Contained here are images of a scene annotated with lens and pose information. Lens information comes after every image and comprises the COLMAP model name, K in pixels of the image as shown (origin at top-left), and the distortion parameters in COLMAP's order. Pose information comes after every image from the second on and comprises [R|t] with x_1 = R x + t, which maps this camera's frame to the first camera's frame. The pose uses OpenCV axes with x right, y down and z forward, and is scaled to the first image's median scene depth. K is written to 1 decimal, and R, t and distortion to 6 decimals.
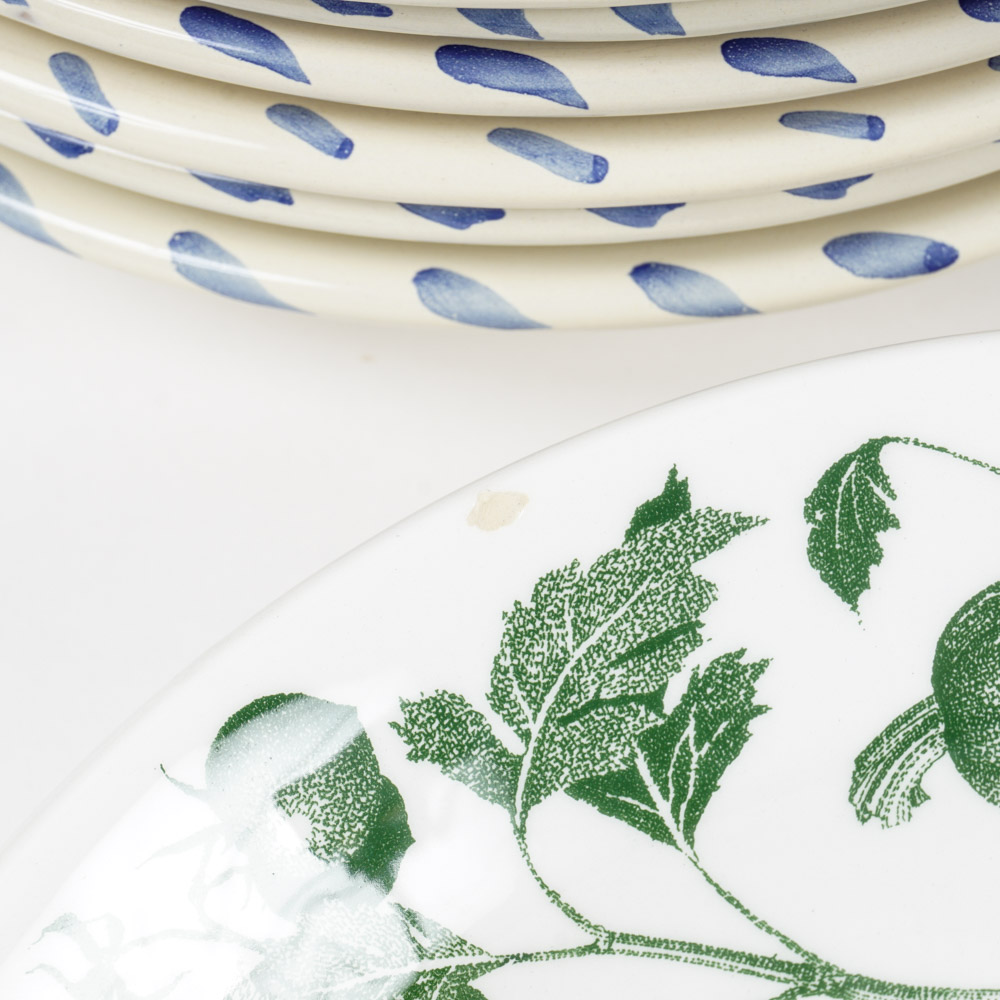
lens RADIAL K [[3338.2, 0, 501.3], [0, 3338.2, 499.4], [0, 0, 1]] dist [-0.043857, 0.000000]
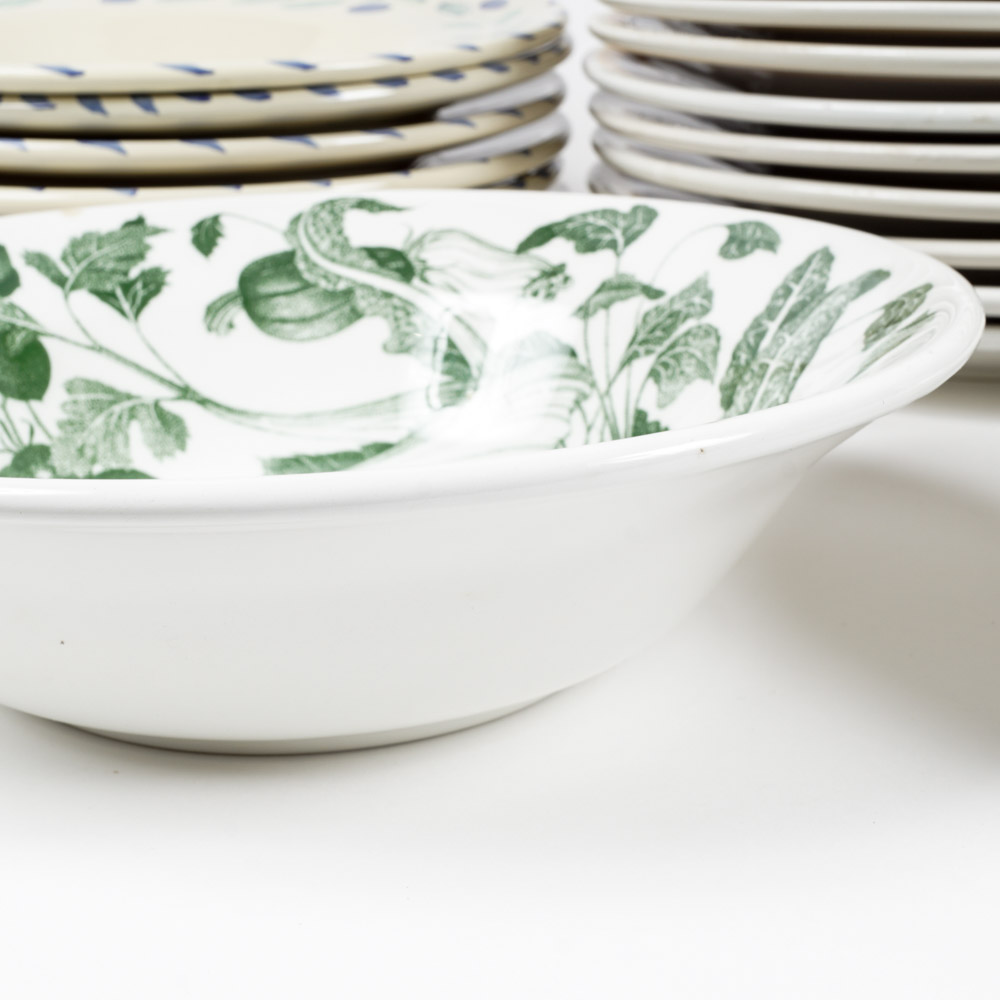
lens RADIAL K [[1985.2, 0, 500.9], [0, 1985.2, 499.2], [0, 0, 1]] dist [-0.042610, 0.000000]
pose [[0.999348, -0.004634, 0.035817, 0.281240], [0.028228, 0.718847, -0.694595, 1.264213], [-0.022528, 0.695153, 0.718509, 0.004935]]
